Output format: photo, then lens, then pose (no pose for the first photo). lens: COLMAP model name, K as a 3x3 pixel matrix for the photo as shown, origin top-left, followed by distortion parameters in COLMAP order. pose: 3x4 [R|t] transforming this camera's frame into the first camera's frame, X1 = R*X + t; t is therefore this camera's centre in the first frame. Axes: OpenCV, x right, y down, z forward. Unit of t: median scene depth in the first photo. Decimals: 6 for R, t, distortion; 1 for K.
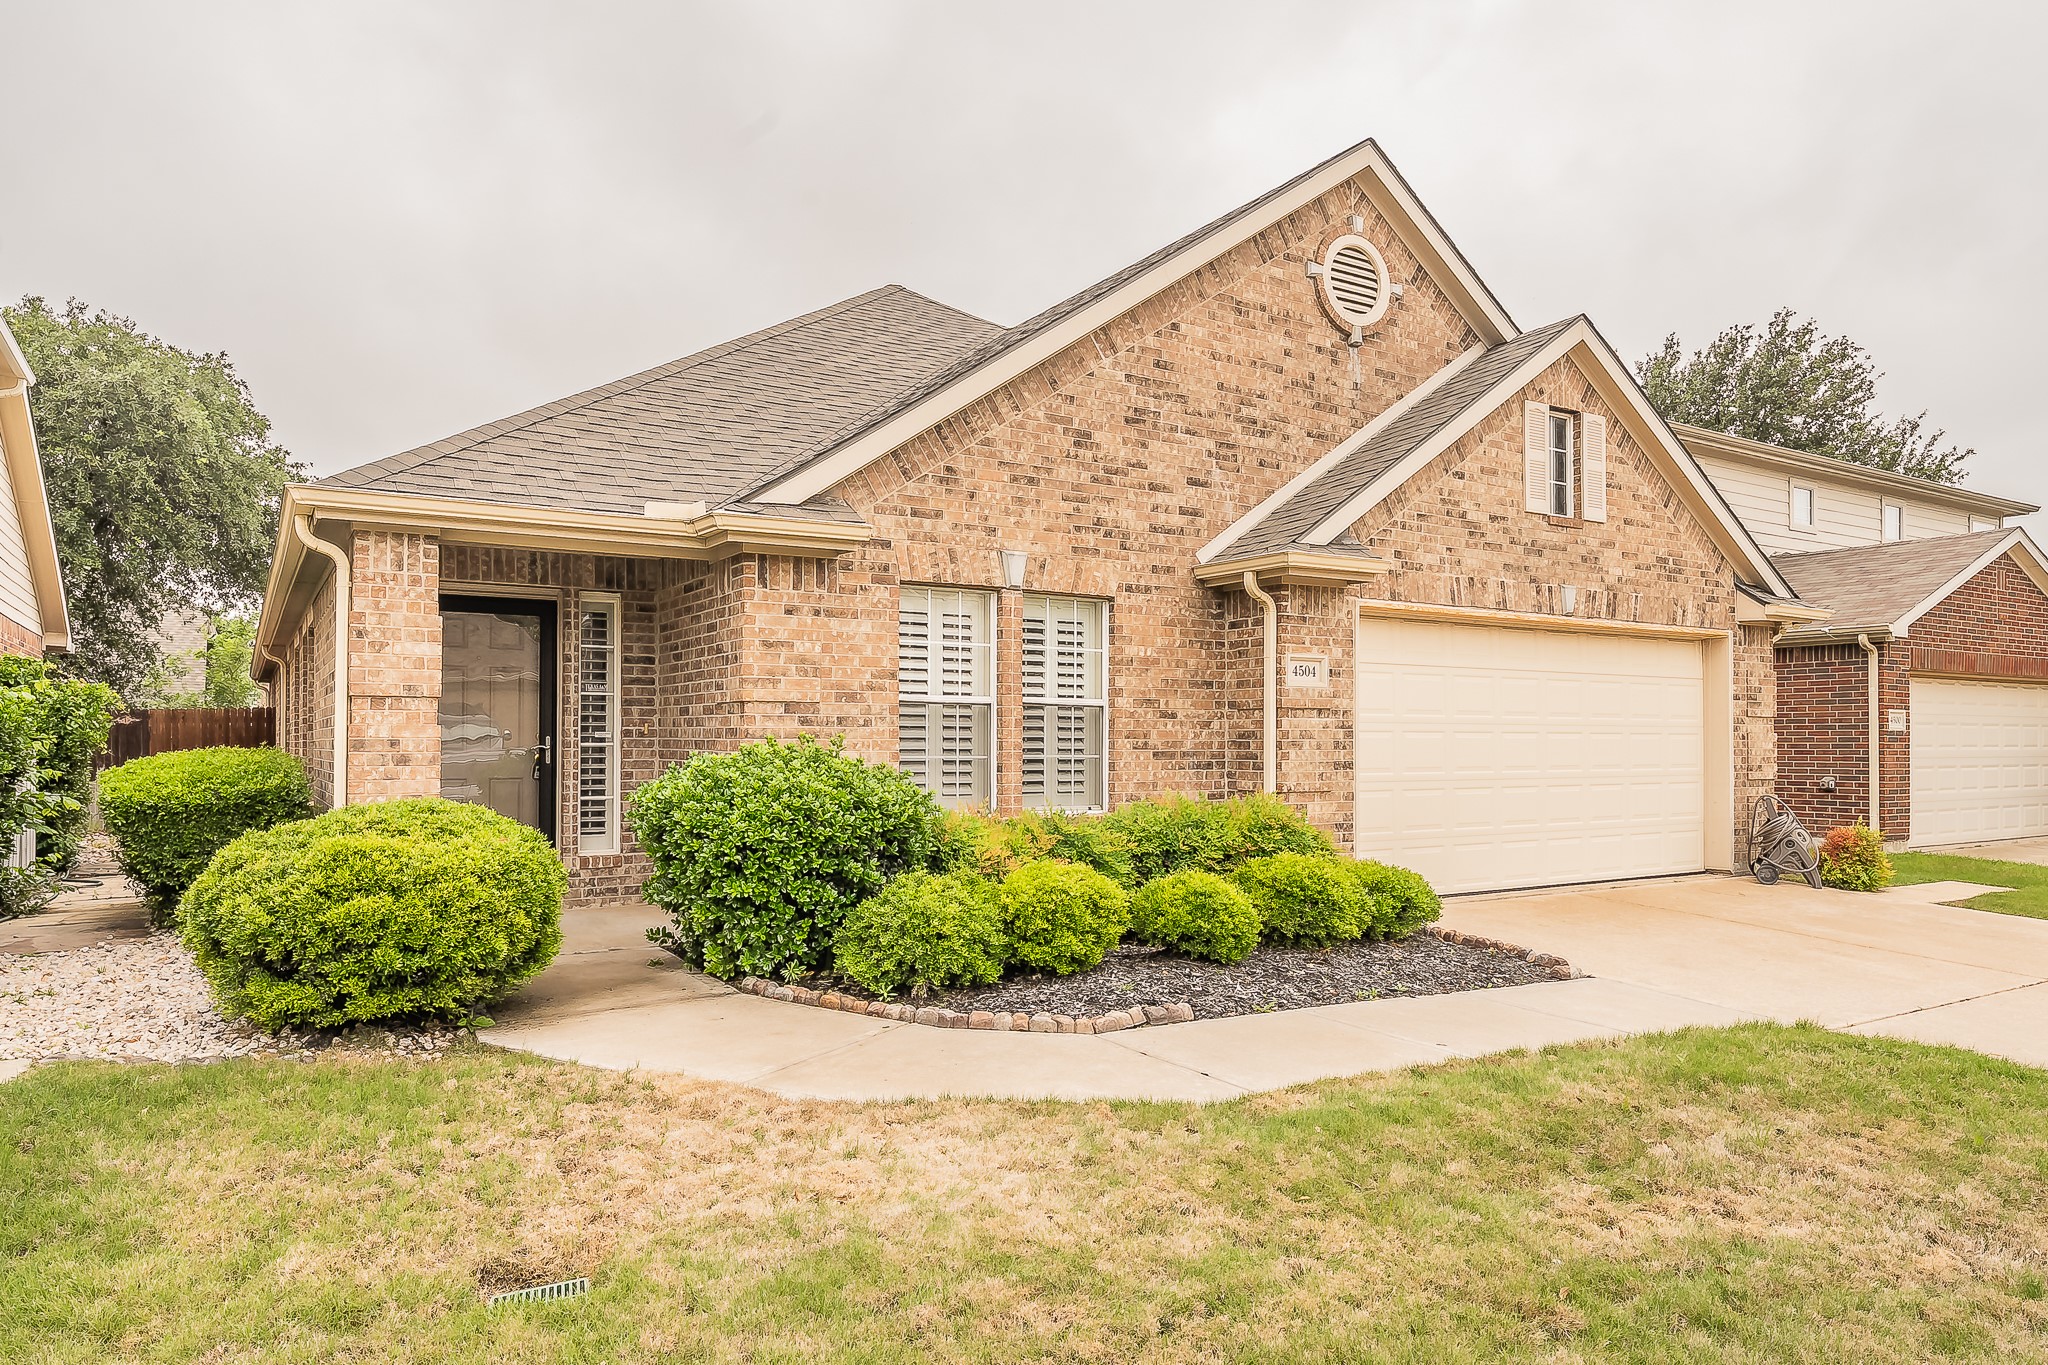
lens RADIAL K [[1252.2, 0, 1024.1], [0, 1252.2, 687.9], [0, 0, 1]] dist [0.022238, 0.000173]
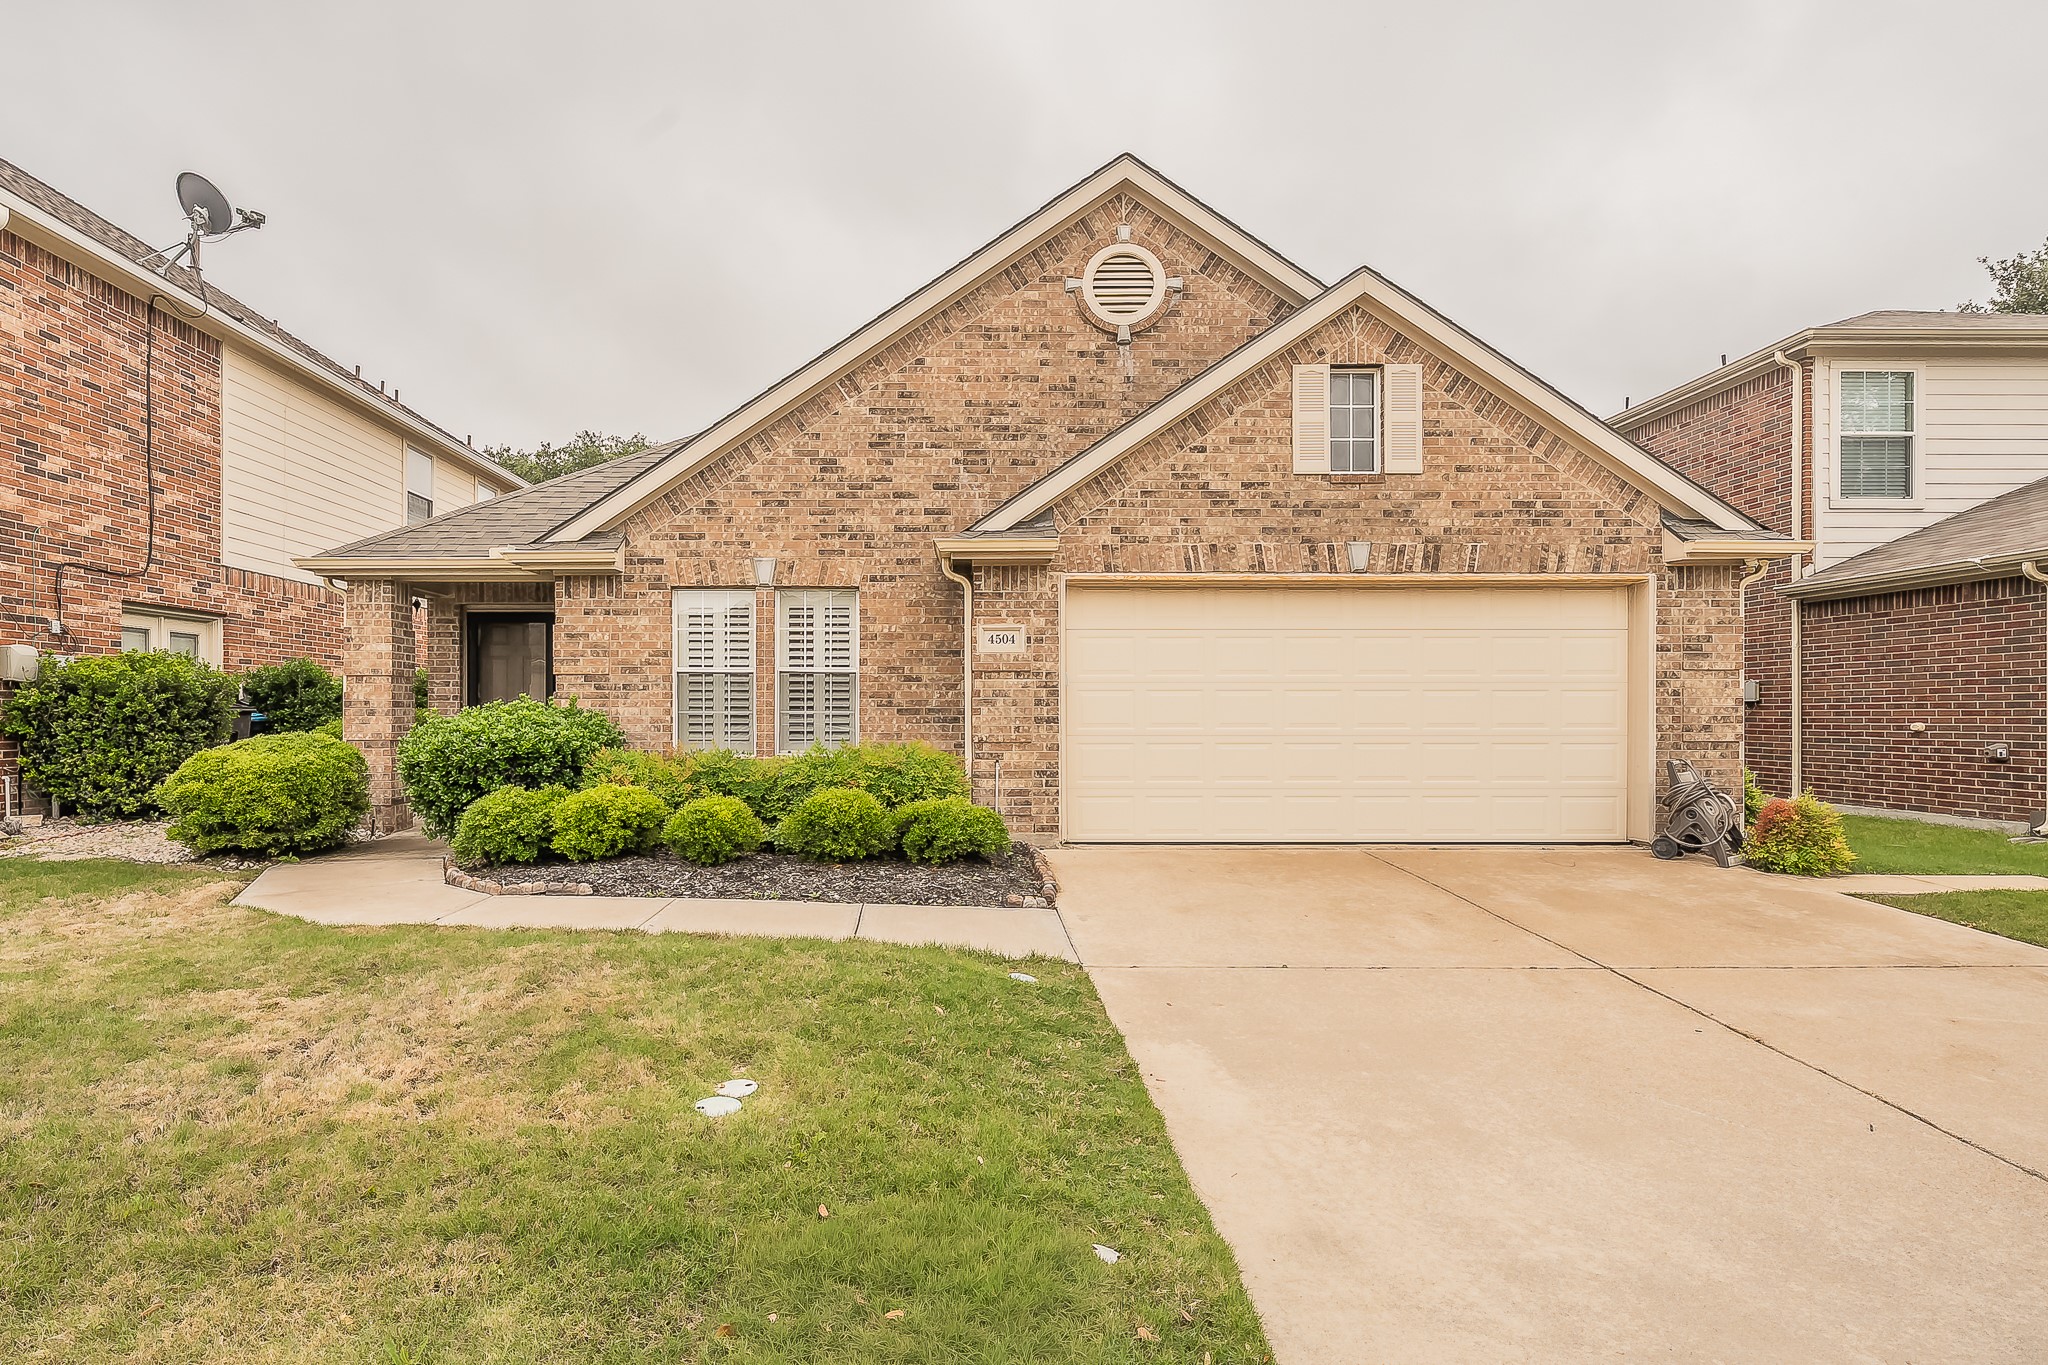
lens RADIAL K [[1052.6, 0, 1022.4], [0, 1052.6, 692.1], [0, 0, 1]] dist [0.013288, 0.000361]
pose [[0.853422, -0.013547, -0.521044, 0.719114], [0.023590, 0.999642, 0.012647, 0.022999], [0.520686, -0.023085, 0.853436, 0.164169]]
